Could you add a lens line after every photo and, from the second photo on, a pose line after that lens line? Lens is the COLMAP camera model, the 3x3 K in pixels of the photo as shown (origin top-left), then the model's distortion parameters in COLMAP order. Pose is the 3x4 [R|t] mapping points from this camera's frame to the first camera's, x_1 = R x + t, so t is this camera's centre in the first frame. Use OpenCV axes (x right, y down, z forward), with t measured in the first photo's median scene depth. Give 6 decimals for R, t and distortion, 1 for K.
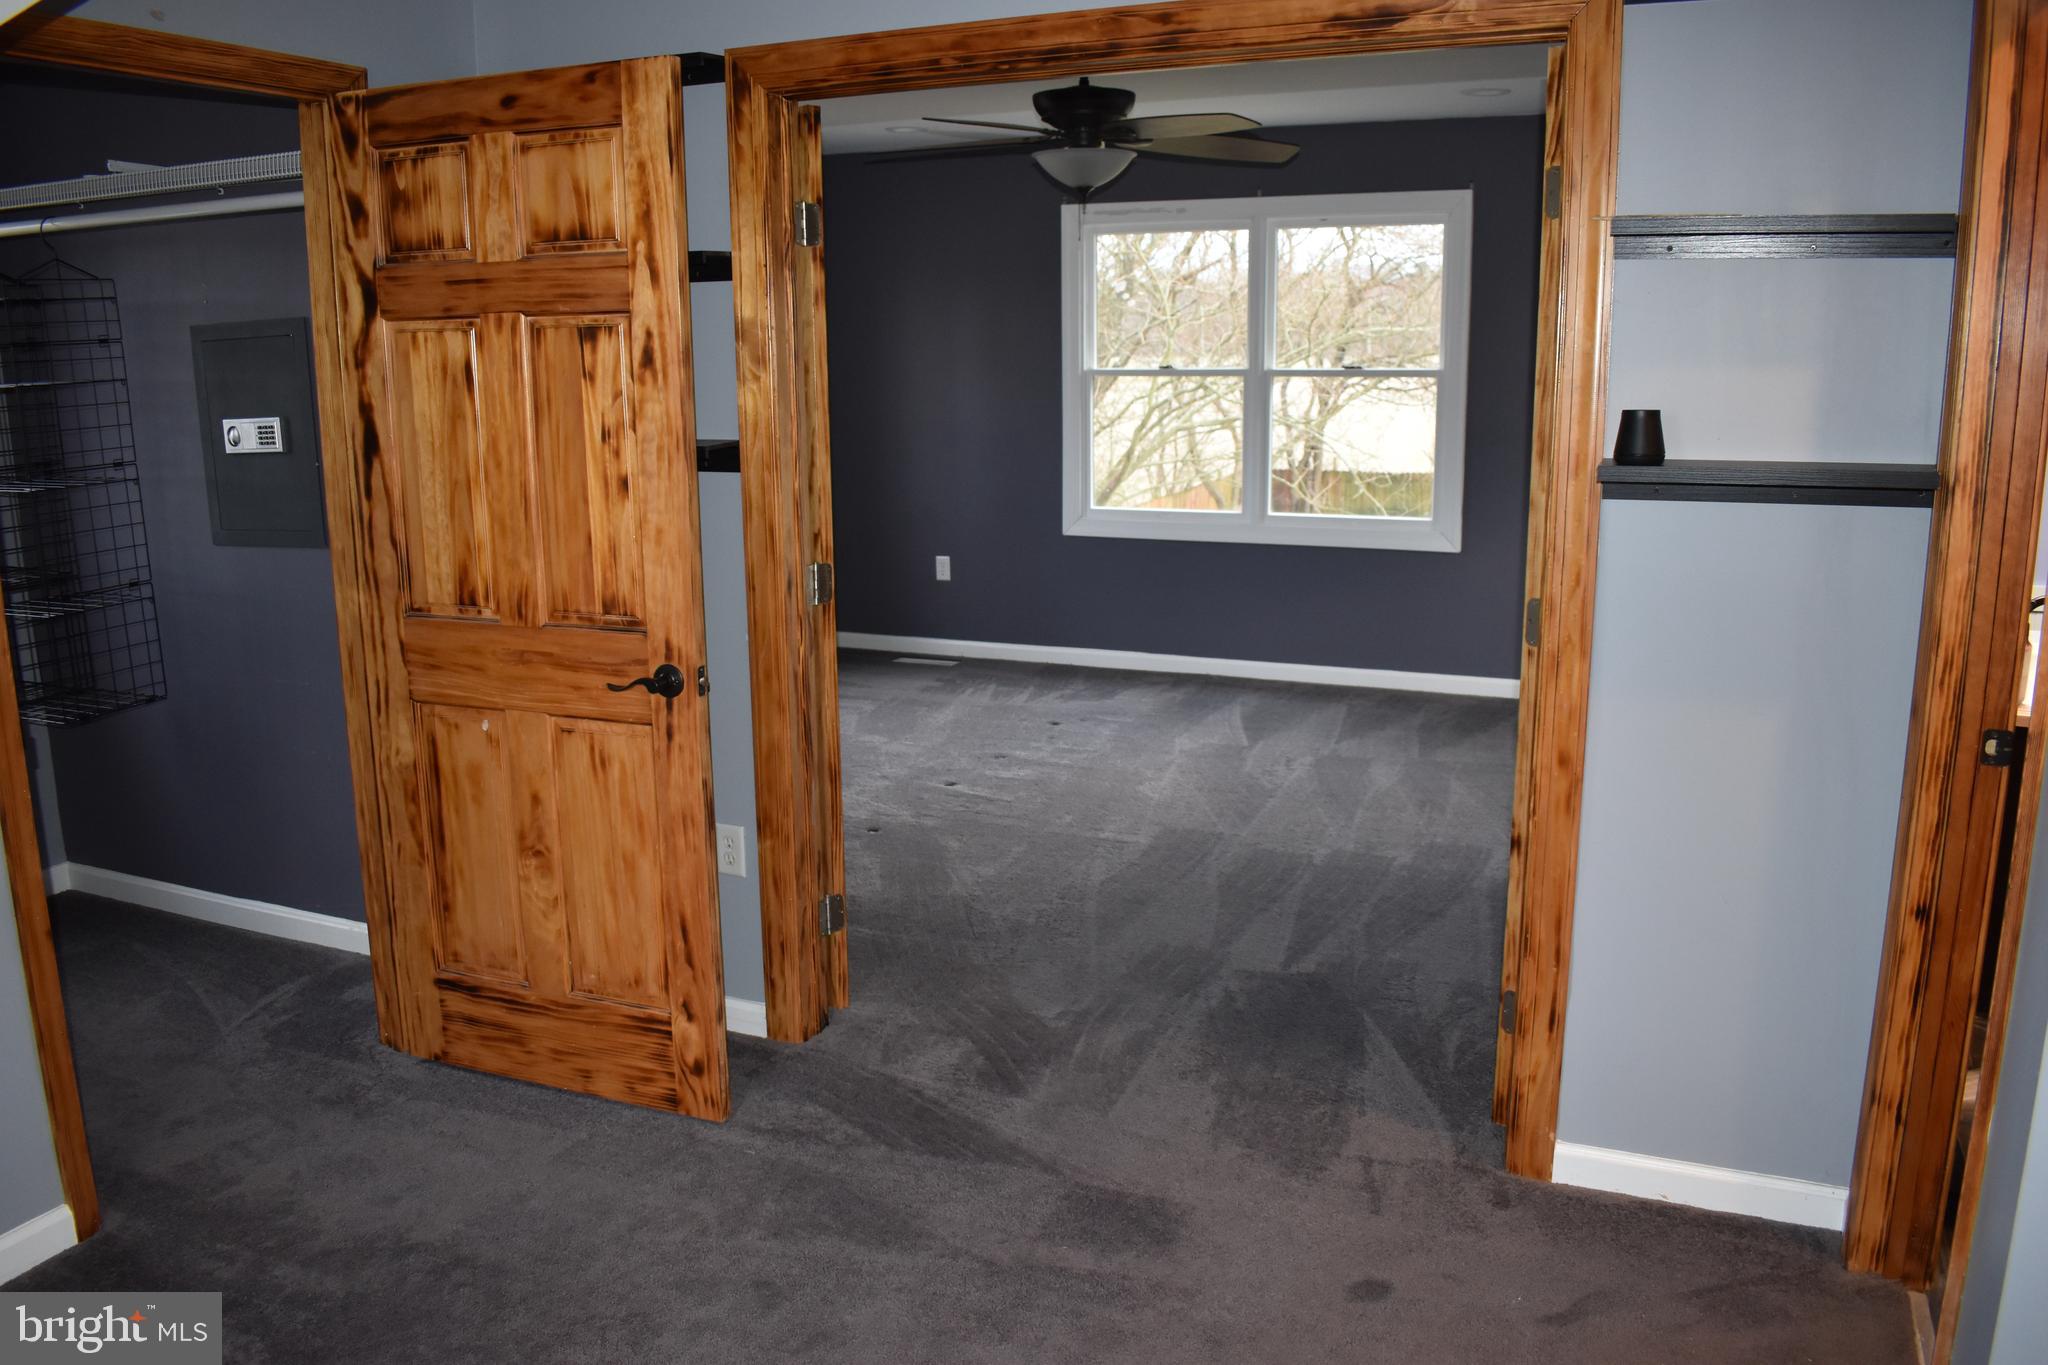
lens RADIAL K [[1597.6, 0, 1025.6], [0, 1597.6, 678.5], [0, 0, 1]] dist [-0.093174, 0.017873]
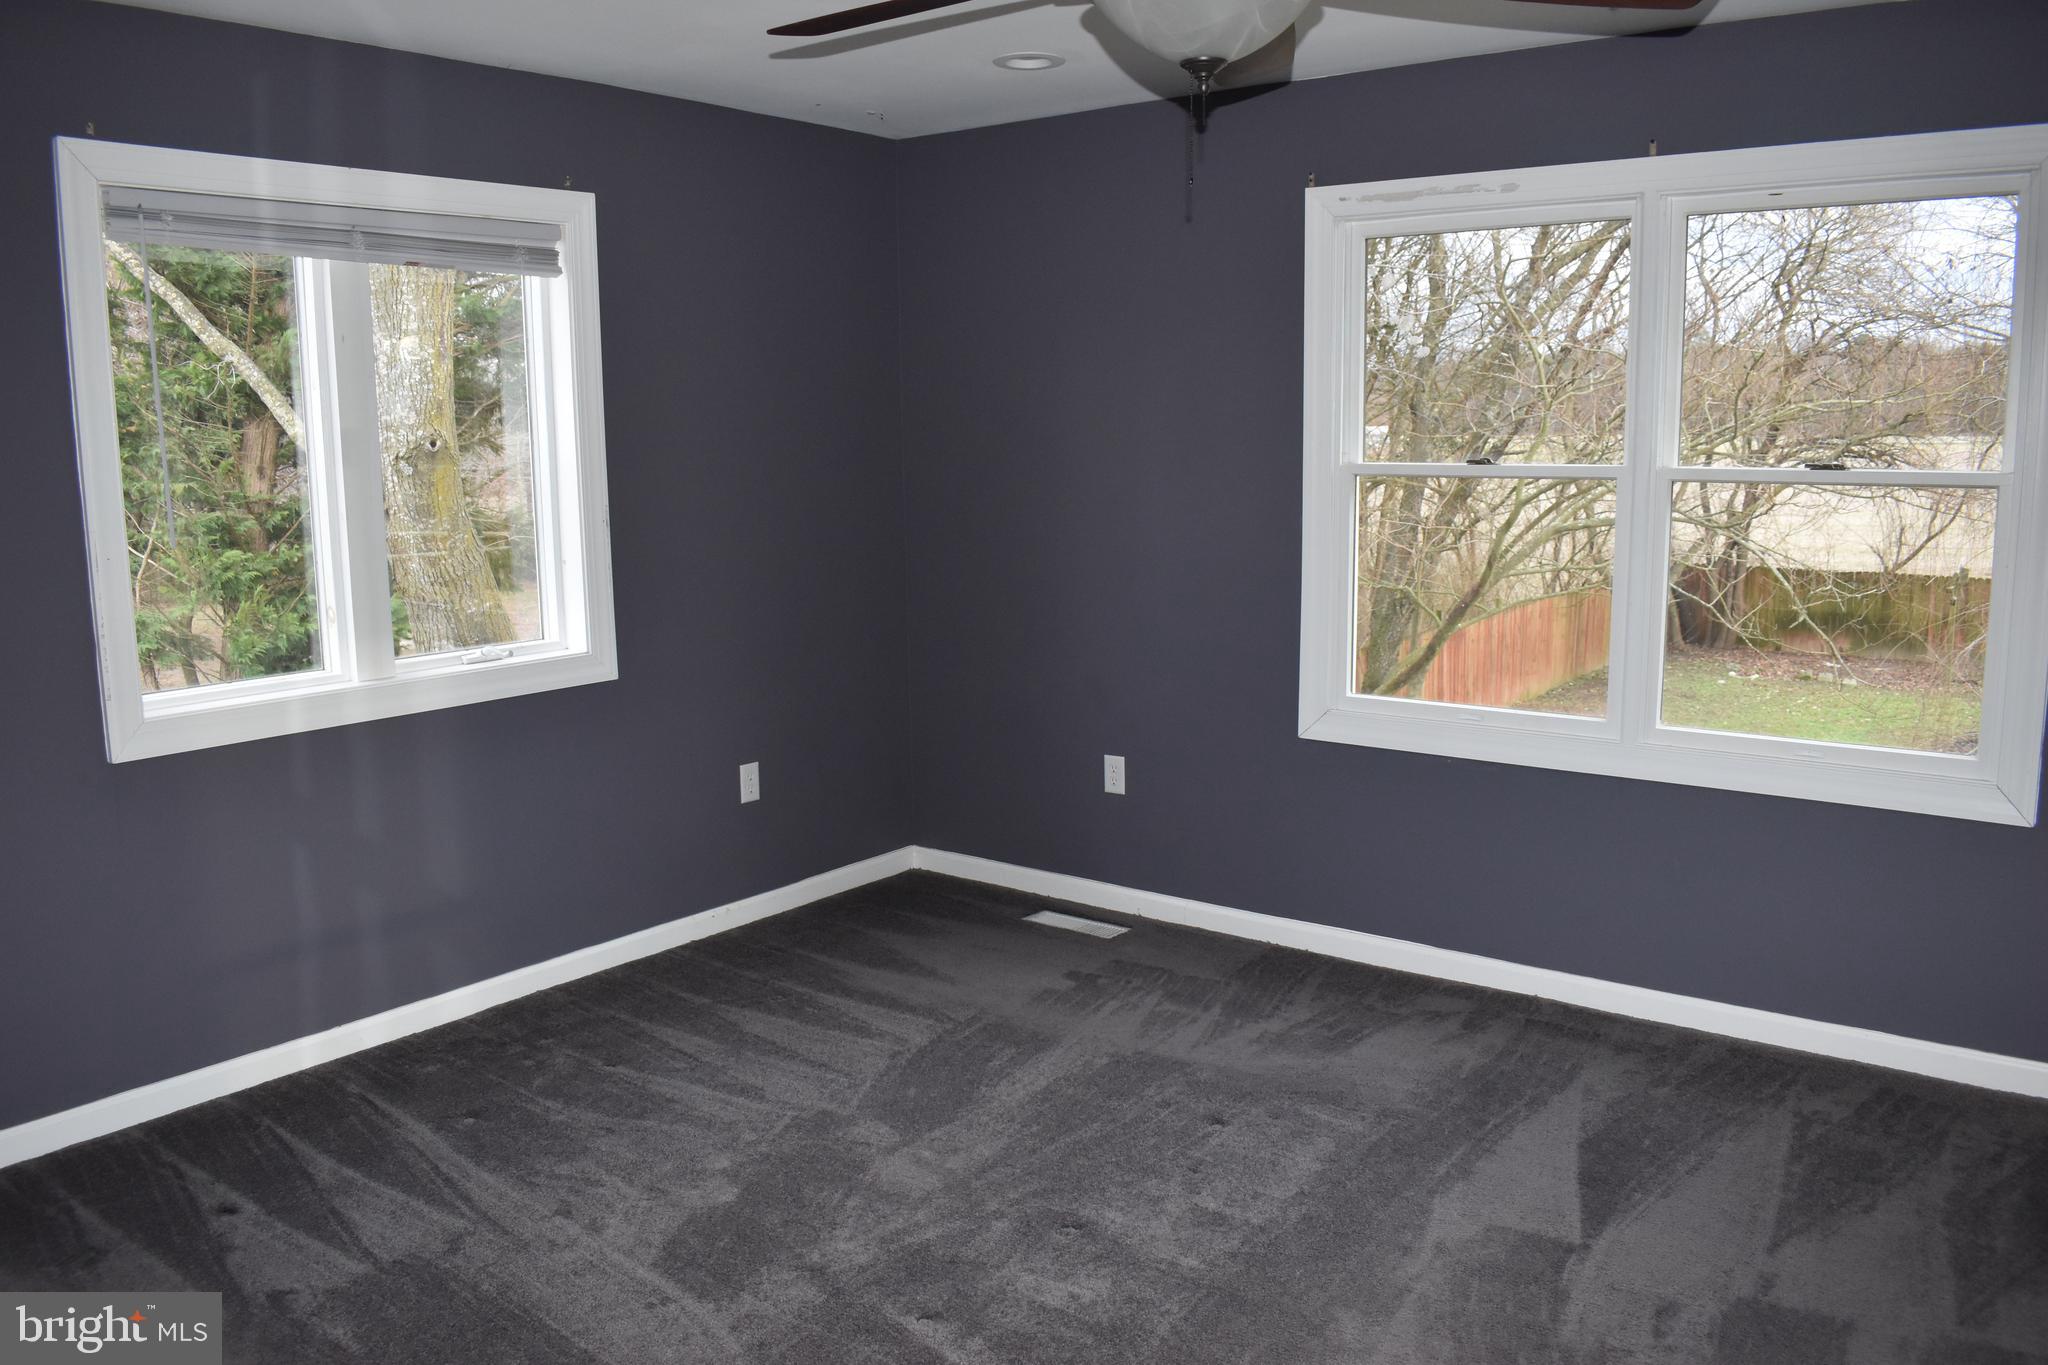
lens RADIAL K [[1597.6, 0, 1021.2], [0, 1597.6, 688.1], [0, 0, 1]] dist [-0.093174, 0.017873]
pose [[0.969118, 0.037491, -0.243730, 0.071687], [-0.047324, 0.998280, -0.034613, -0.087870], [0.242013, 0.045079, 0.969225, 0.416862]]
